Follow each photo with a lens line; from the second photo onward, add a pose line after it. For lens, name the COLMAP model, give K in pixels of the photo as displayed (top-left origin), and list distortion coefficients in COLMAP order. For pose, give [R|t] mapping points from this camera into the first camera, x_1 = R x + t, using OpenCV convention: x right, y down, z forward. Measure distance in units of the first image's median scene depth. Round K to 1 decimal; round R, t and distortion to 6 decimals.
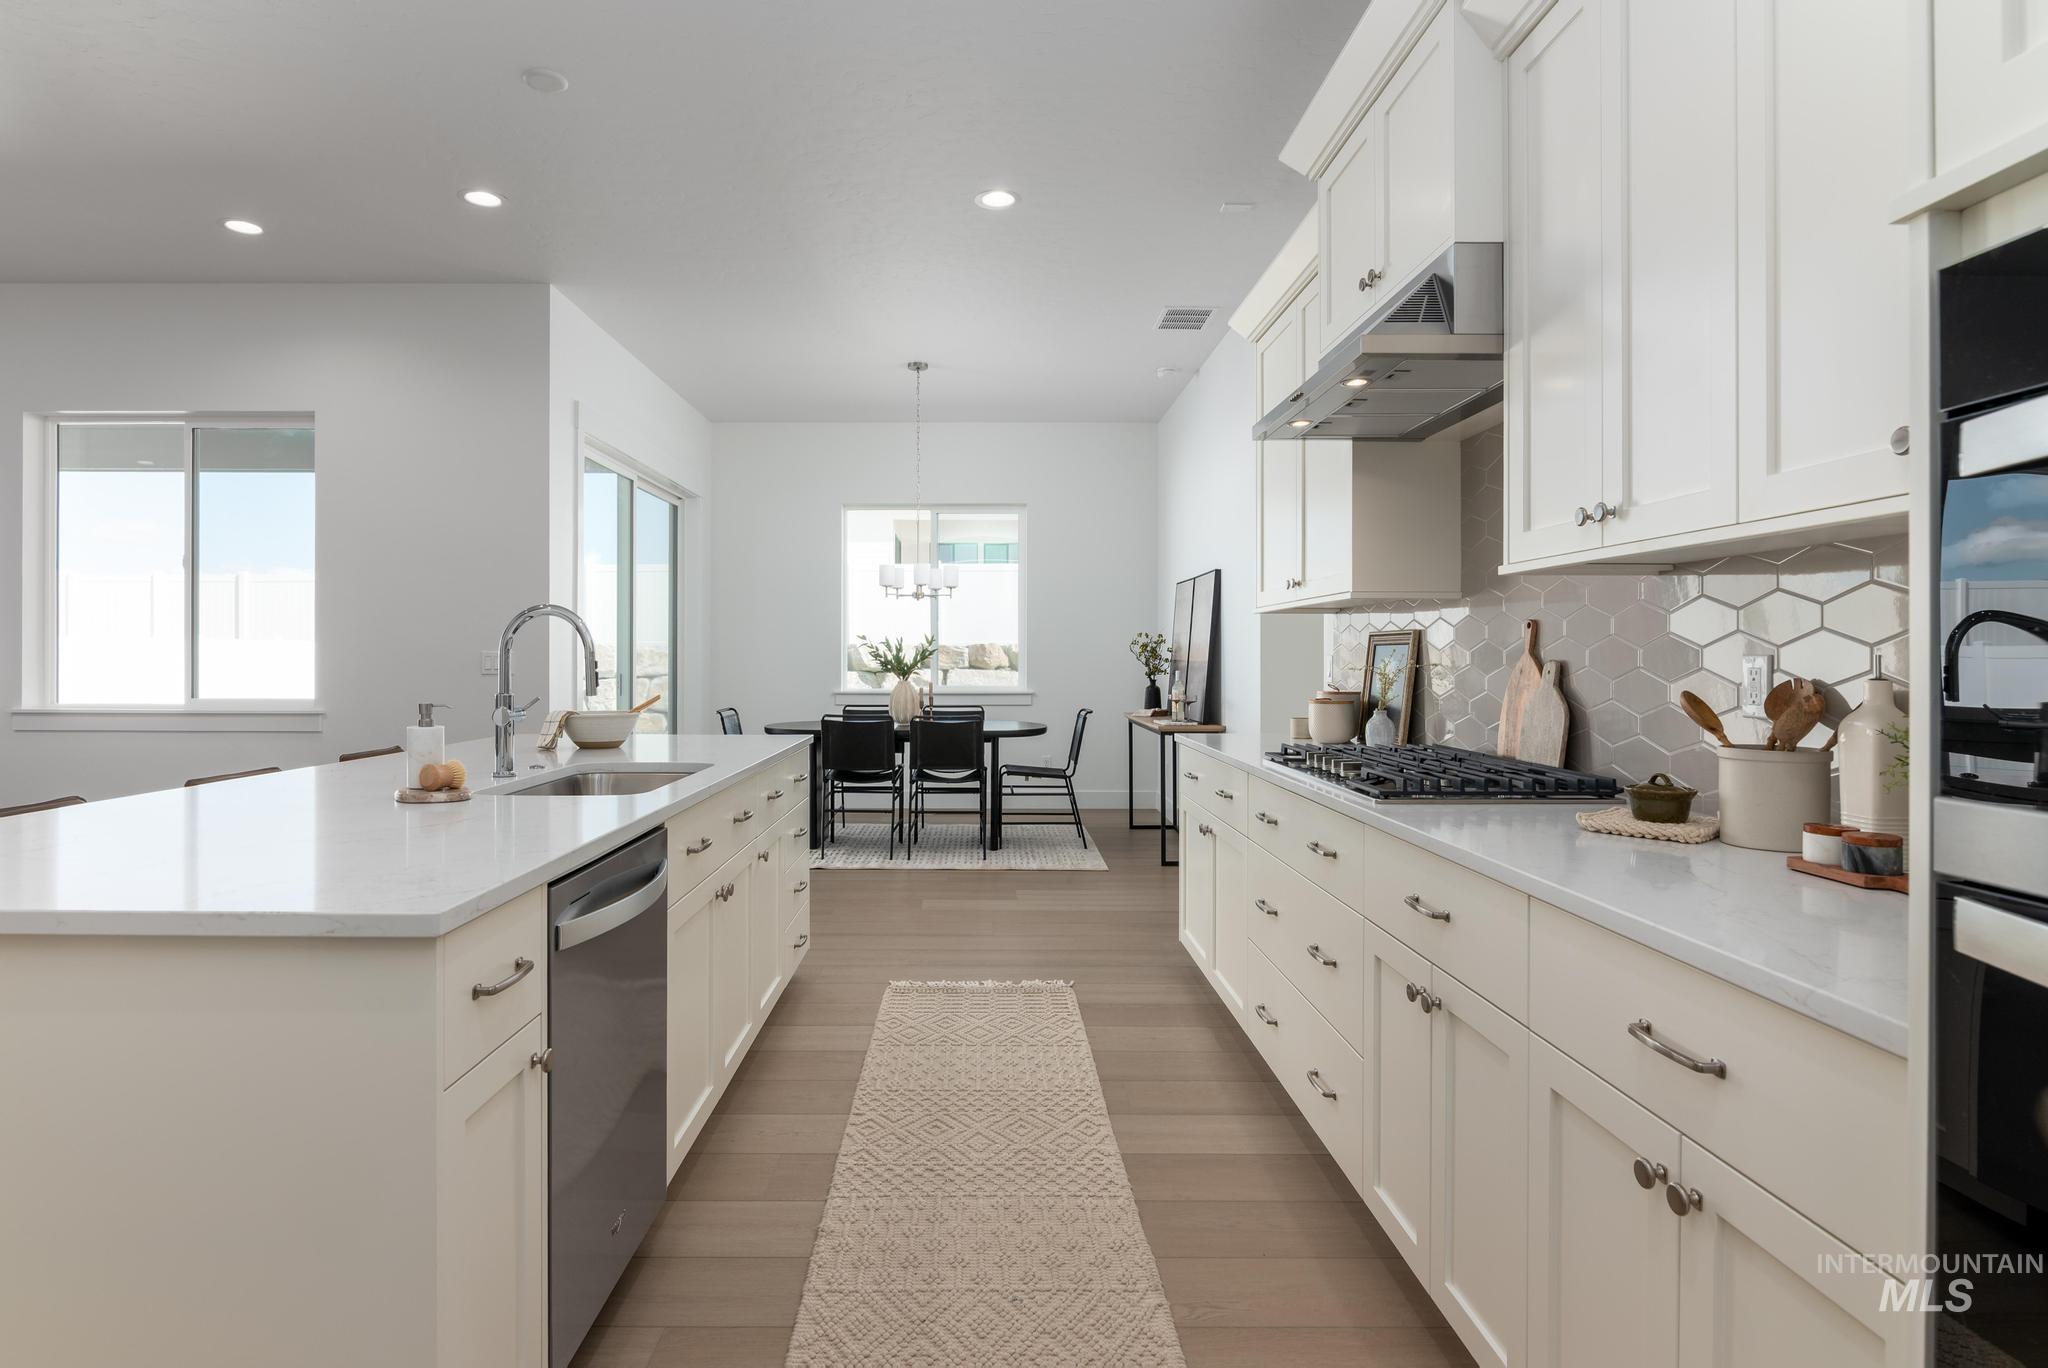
lens RADIAL K [[1078.4, 0, 1072.8], [0, 1078.4, 674.1], [0, 0, 1]] dist [0.000830, 0.000005]
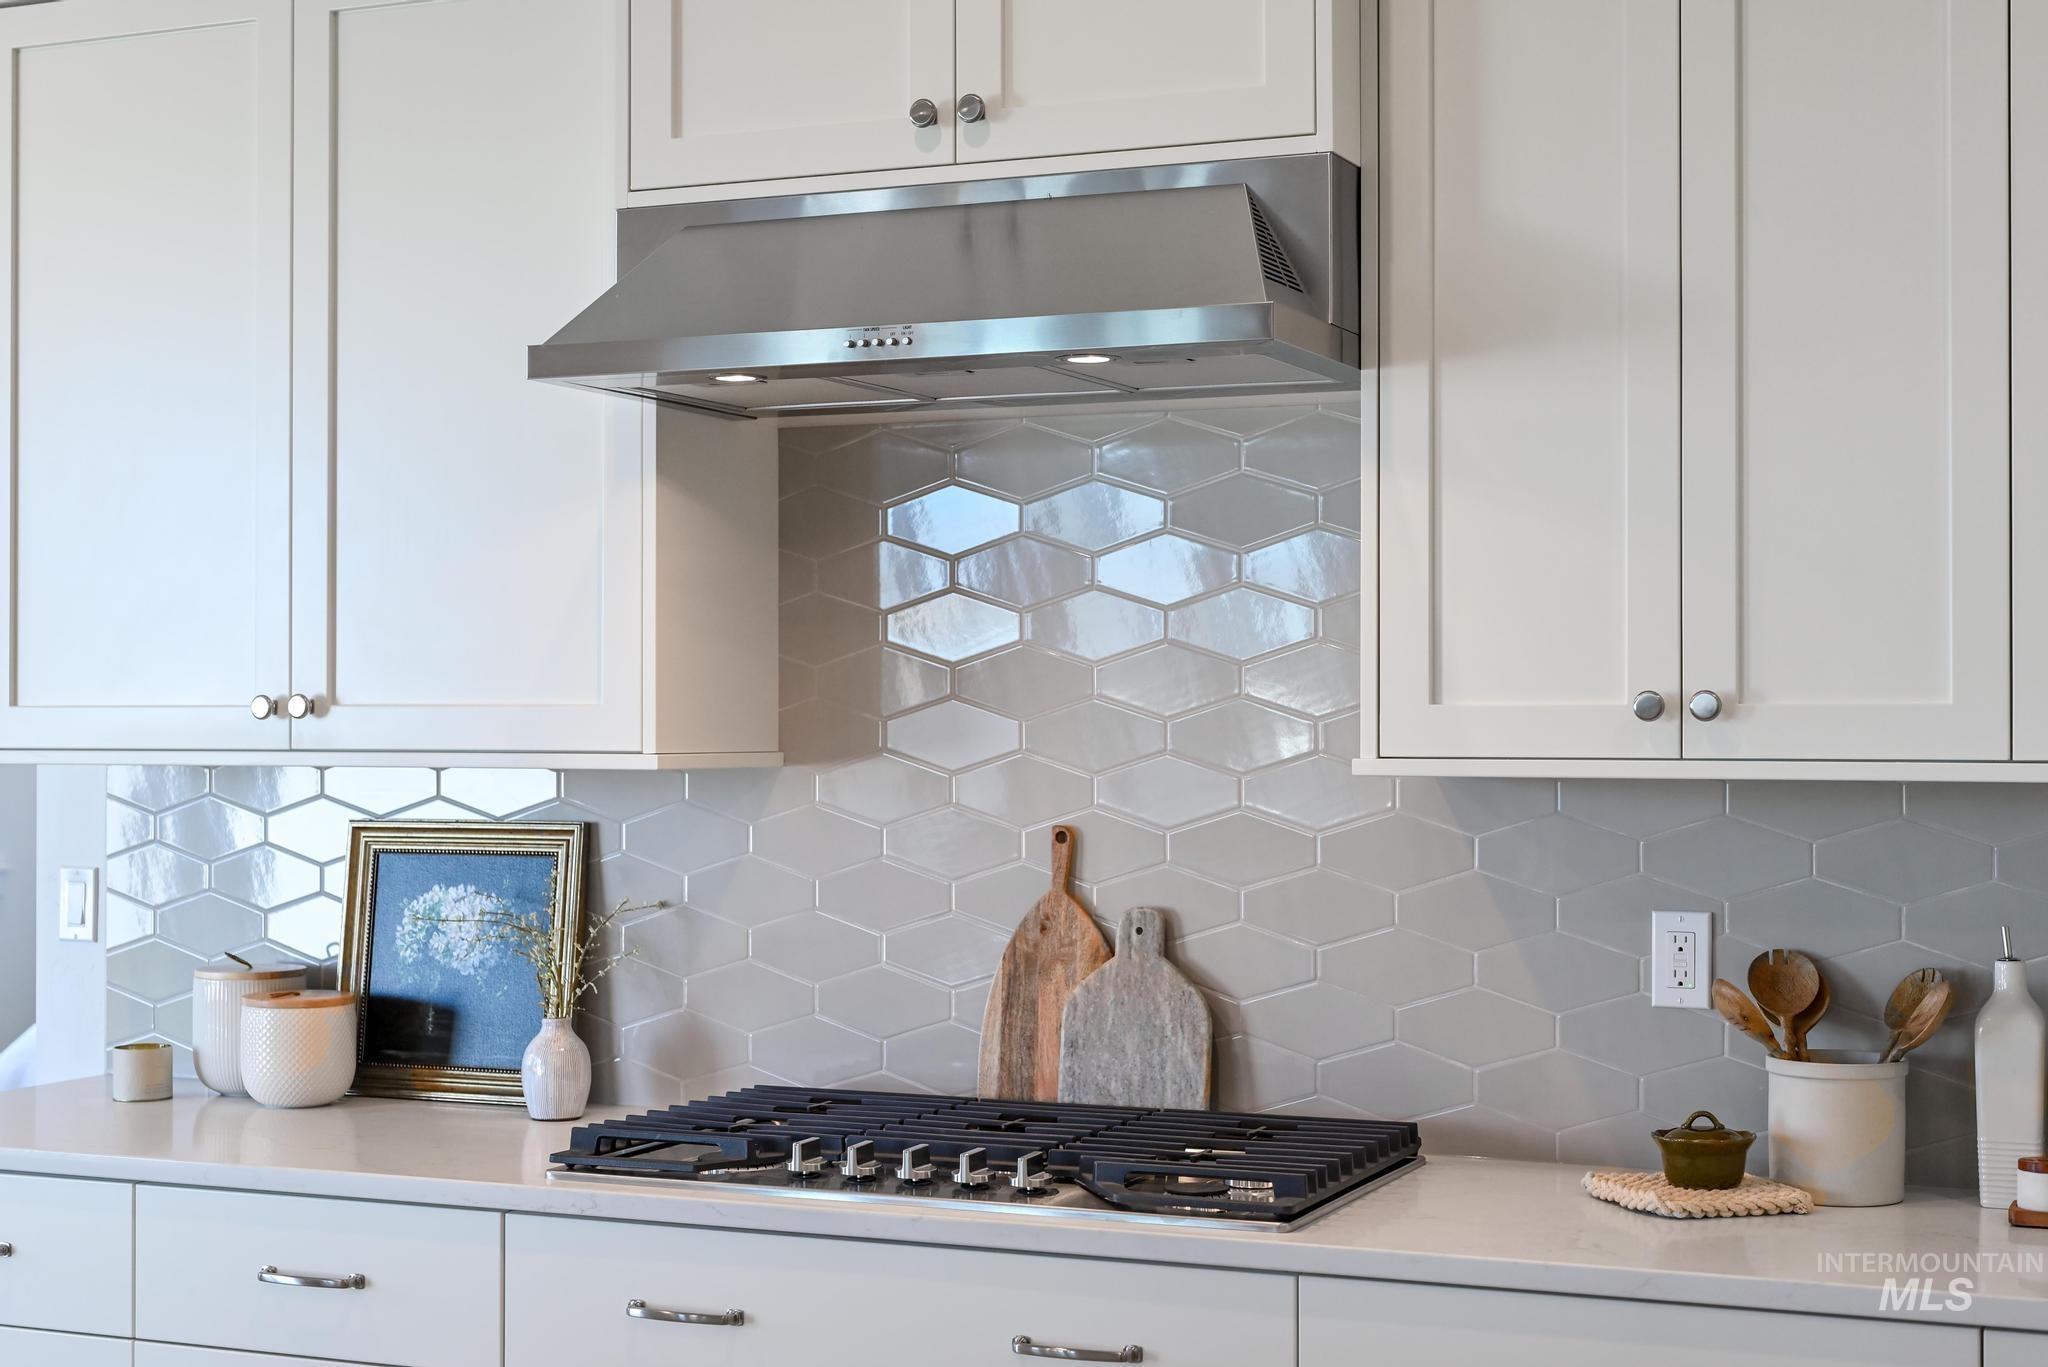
lens RADIAL K [[2873.8, 0, 1027.2], [0, 2873.8, 739.1], [0, 0, 1]] dist [0.015936, 0.003474]
pose [[0.481649, -0.000252, 0.876364, -0.316052], [0.013195, 0.999889, -0.006965, -0.033620], [-0.876265, 0.014918, 0.481598, 0.147634]]
